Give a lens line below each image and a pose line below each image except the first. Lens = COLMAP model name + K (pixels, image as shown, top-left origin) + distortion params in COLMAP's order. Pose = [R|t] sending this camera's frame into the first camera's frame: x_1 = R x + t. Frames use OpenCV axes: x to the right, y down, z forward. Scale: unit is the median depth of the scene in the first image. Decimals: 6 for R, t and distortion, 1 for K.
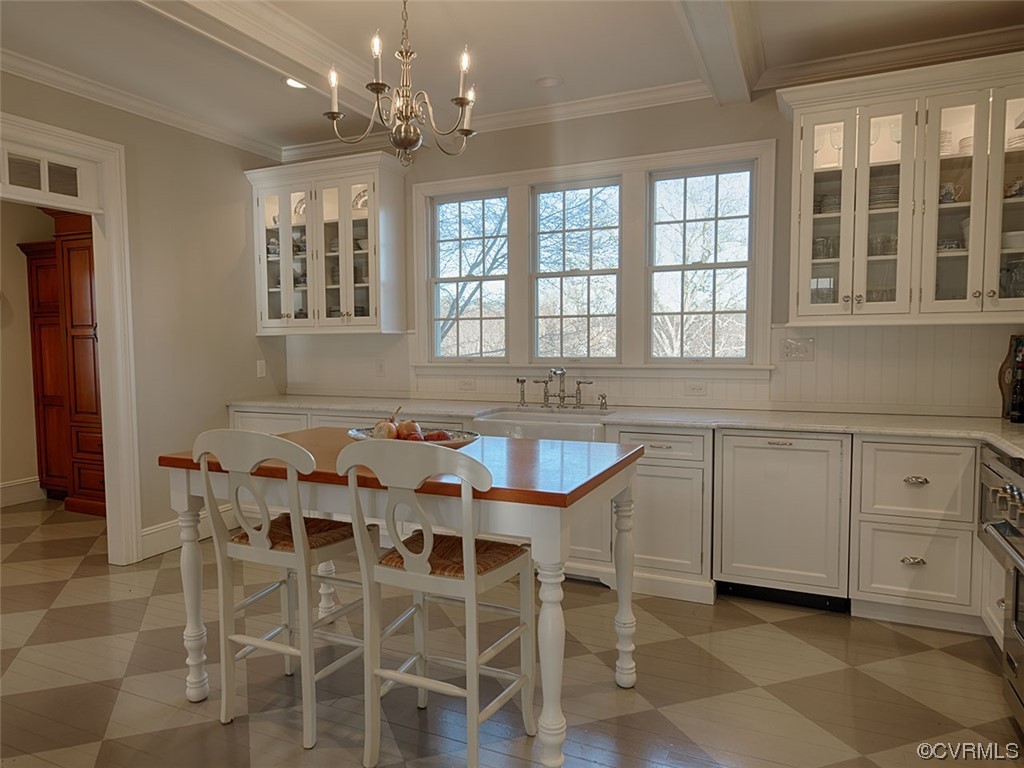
lens RADIAL K [[710.2, 0, 508.9], [0, 710.2, 390.0], [0, 0, 1]] dist [0.017036, -0.002638]
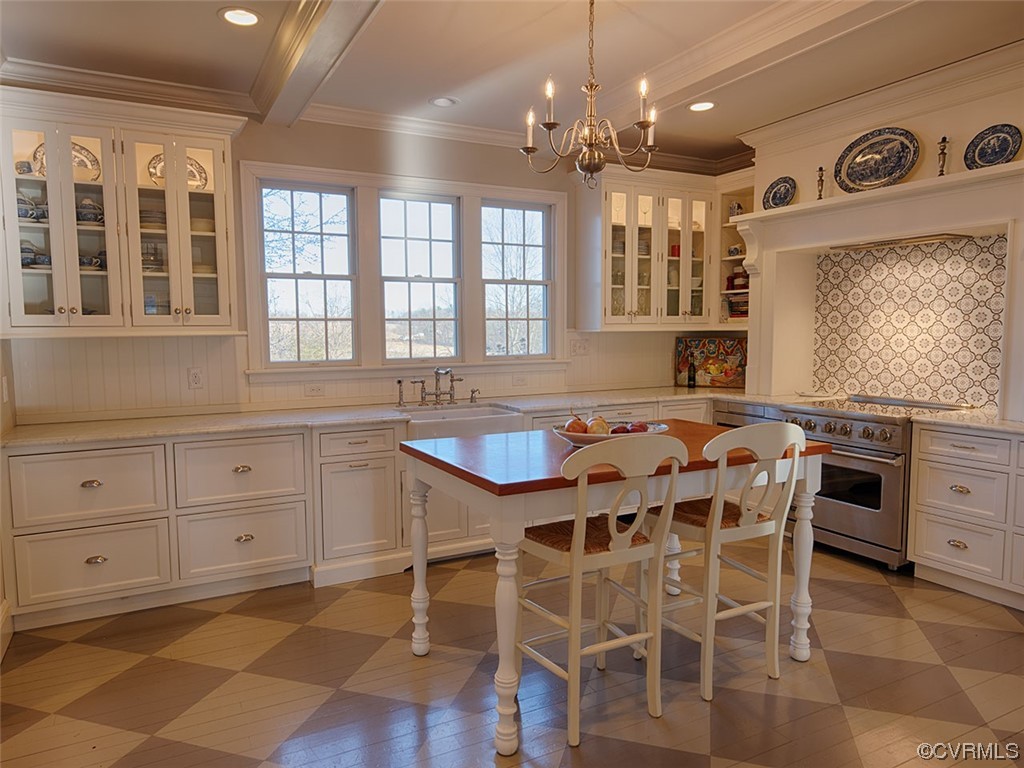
lens RADIAL K [[661.3, 0, 502.9], [0, 661.3, 392.9], [0, 0, 1]] dist [-0.017523, -0.006079]
pose [[0.601649, -0.064478, 0.796154, -0.646673], [0.066642, 0.997313, 0.030408, -0.016453], [-0.795976, 0.034763, 0.604330, 0.313202]]
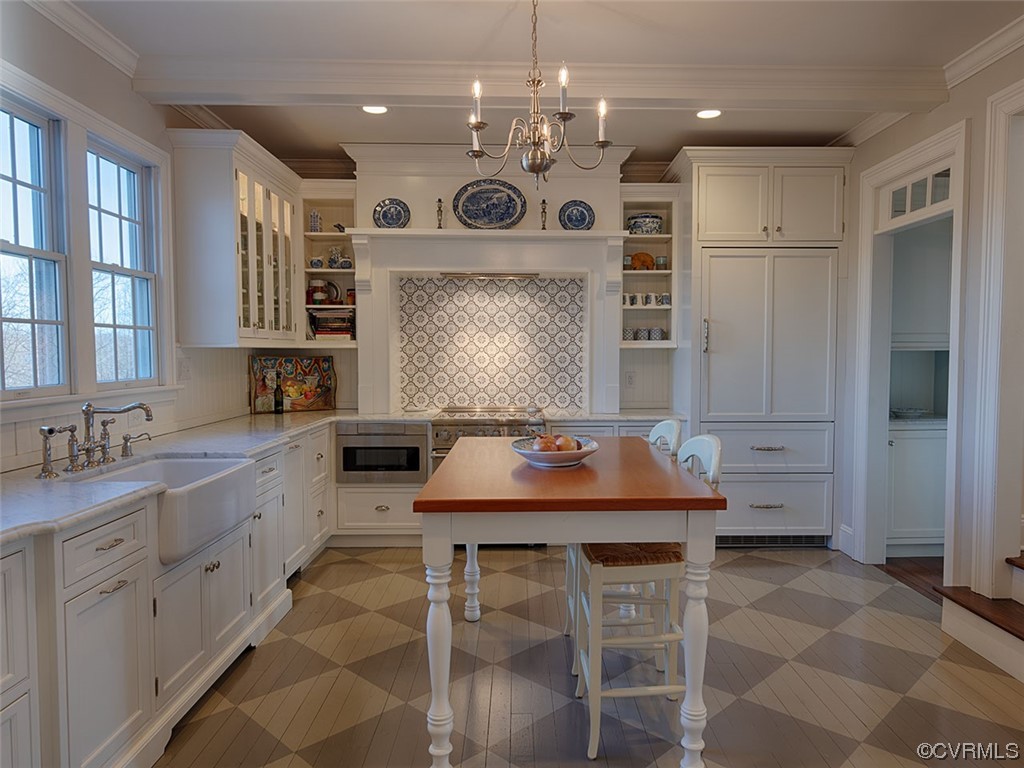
lens RADIAL K [[710.2, 0, 549.4], [0, 710.2, 387.3], [0, 0, 1]] dist [0.017036, -0.002638]
pose [[-0.463903, -0.031306, 0.885333, -0.673923], [0.079953, 0.993817, 0.077037, -0.060864], [-0.882271, 0.106523, -0.458532, 0.909732]]
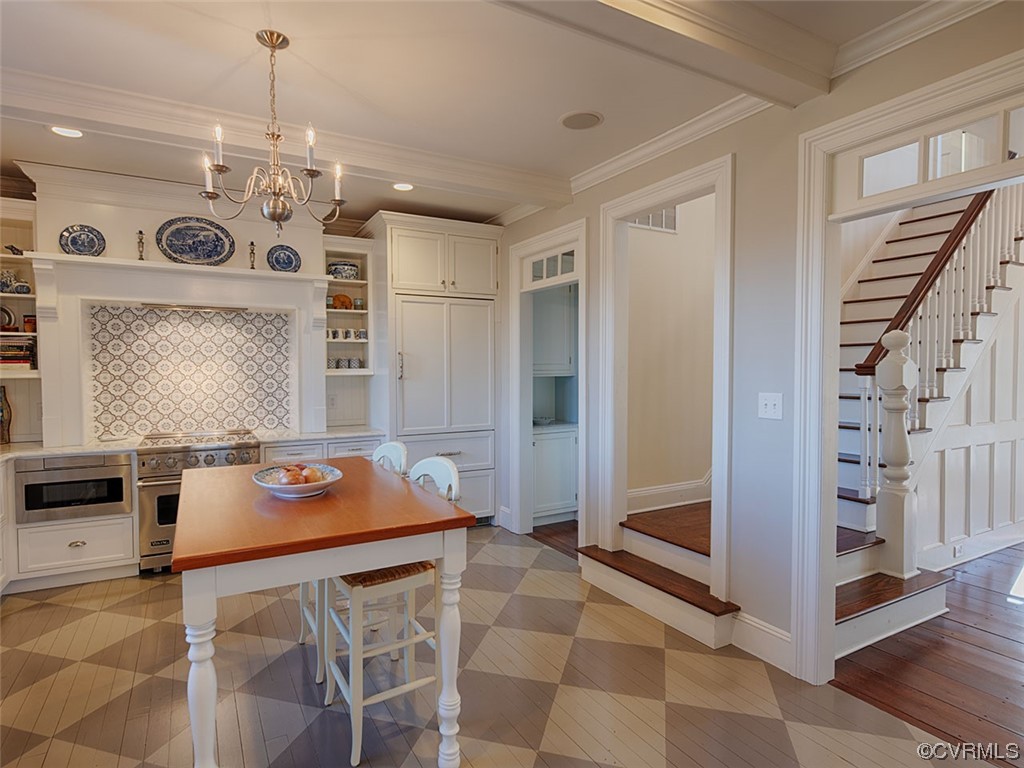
lens RADIAL K [[555.8, 0, 498.7], [0, 555.8, 389.9], [0, 0, 1]] dist [0.011138, -0.003404]
pose [[-0.807717, -0.008046, 0.589516, -0.583979], [0.061960, 0.993211, 0.098448, -0.083165], [-0.586306, 0.116045, -0.801735, 0.927283]]
